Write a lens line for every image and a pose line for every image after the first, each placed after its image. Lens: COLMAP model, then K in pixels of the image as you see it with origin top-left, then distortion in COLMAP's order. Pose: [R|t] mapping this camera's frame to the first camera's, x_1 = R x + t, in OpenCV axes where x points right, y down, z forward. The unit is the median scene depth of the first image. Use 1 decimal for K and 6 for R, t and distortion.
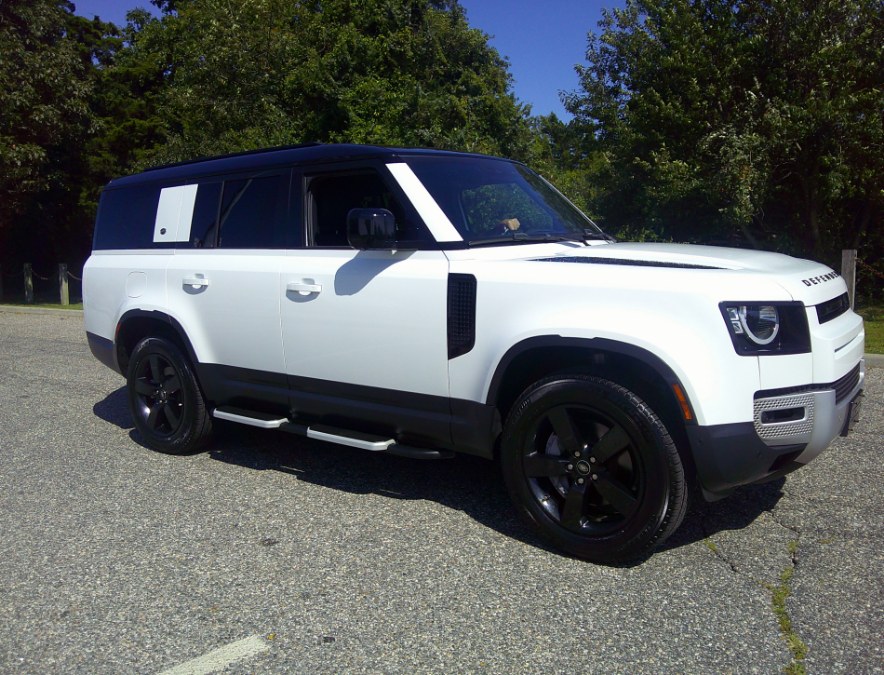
lens RADIAL K [[753.8, 0, 442.3], [0, 753.8, 339.5], [0, 0, 1]] dist [0.033284, -0.076539]
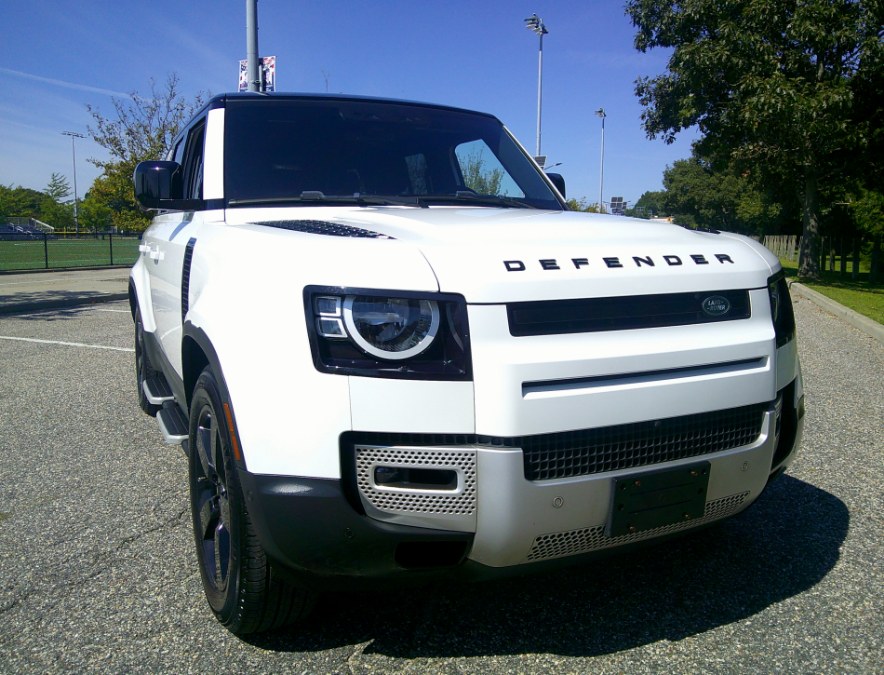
lens RADIAL K [[759.5, 0, 436.1], [0, 759.5, 337.2], [0, 0, 1]] dist [0.013791, -0.056092]
pose [[0.882877, 0.084773, -0.461889, 0.563510], [-0.079388, 0.996358, 0.031121, -0.025767], [0.462845, 0.009192, 0.886391, 0.353540]]
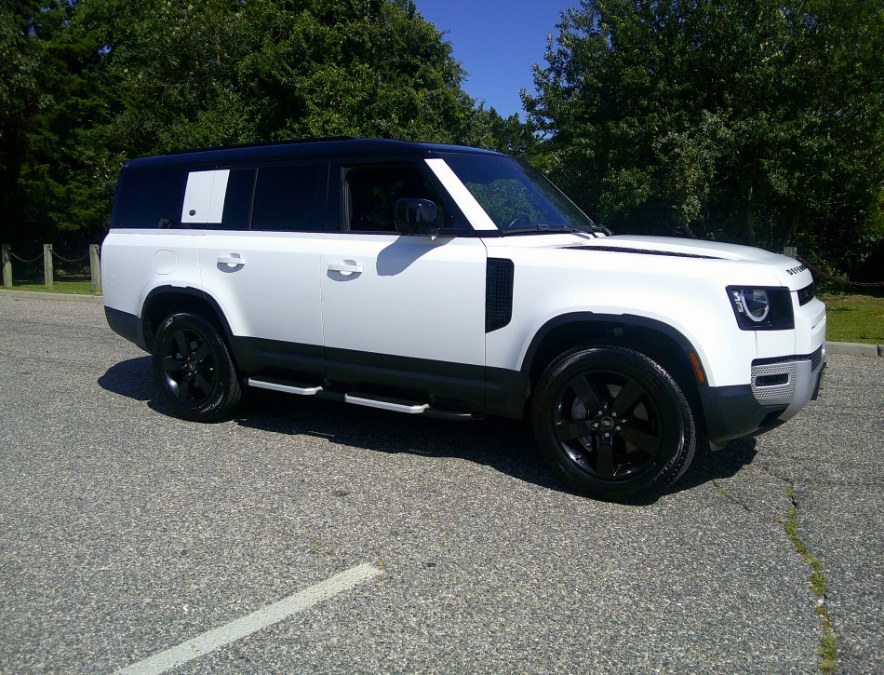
lens RADIAL K [[749.1, 0, 443.2], [0, 749.1, 347.7], [0, 0, 1]] dist [0.079024, -0.221173]
pose [[0.995364, 0.013852, 0.095179, -0.148313], [-0.016032, 0.999626, 0.022171, 0.022492], [-0.094836, -0.023594, 0.995213, -0.122664]]
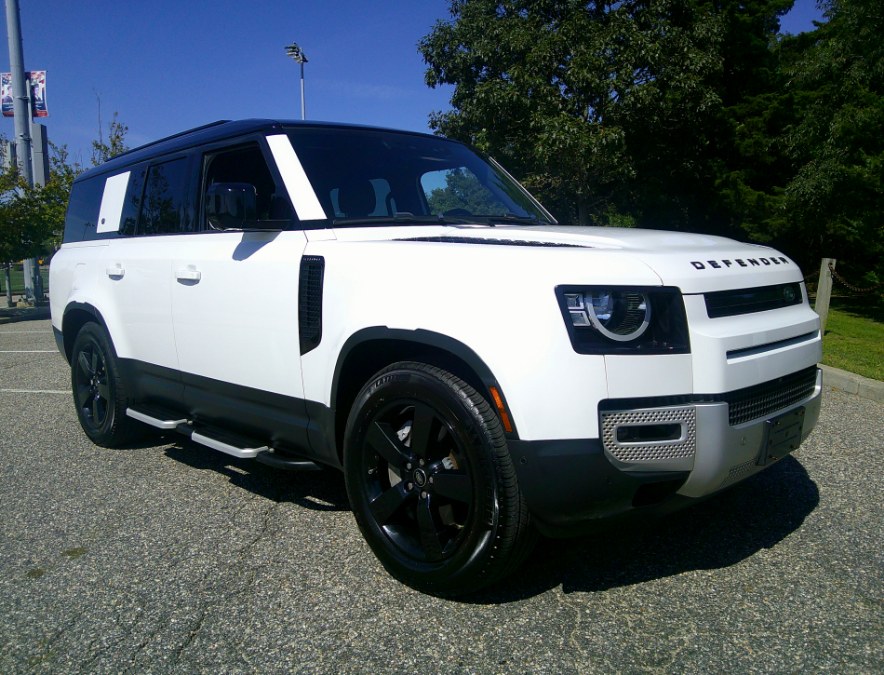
lens RADIAL K [[753.8, 0, 442.3], [0, 753.8, 339.5], [0, 0, 1]] dist [0.033284, -0.076539]
pose [[0.987141, 0.021180, -0.158444, 0.275654], [-0.023785, 0.999611, -0.014568, 0.015486], [0.158074, 0.018149, 0.987261, 0.148396]]
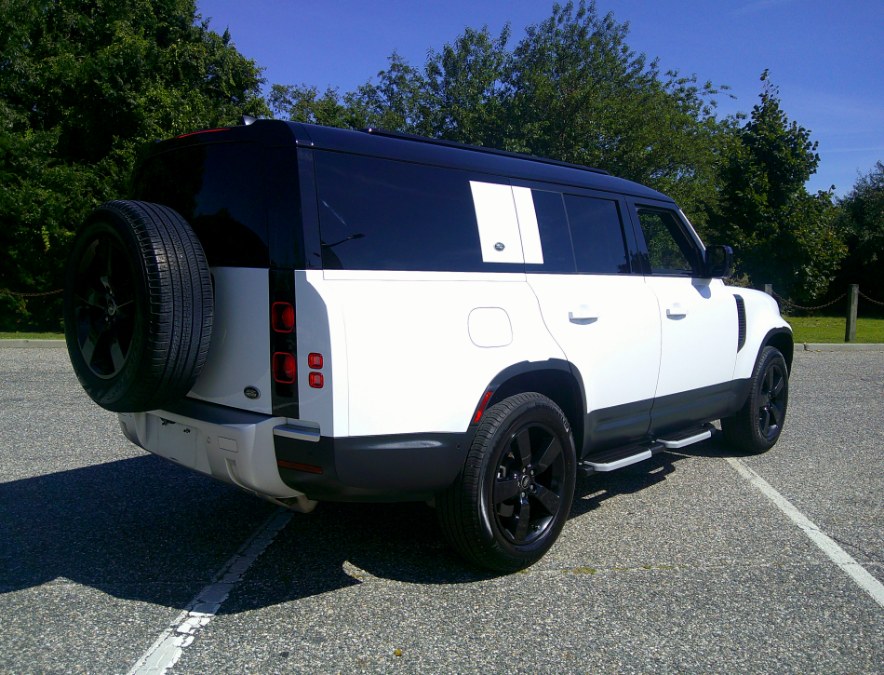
lens RADIAL K [[788.8, 0, 442.6], [0, 788.8, 334.9], [0, 0, 1]] dist [-0.004350, -0.012444]
pose [[0.095824, -0.065918, 0.993213, -1.393438], [0.109980, 0.992397, 0.055253, -0.139150], [-0.989304, 0.103939, 0.102345, 1.260667]]
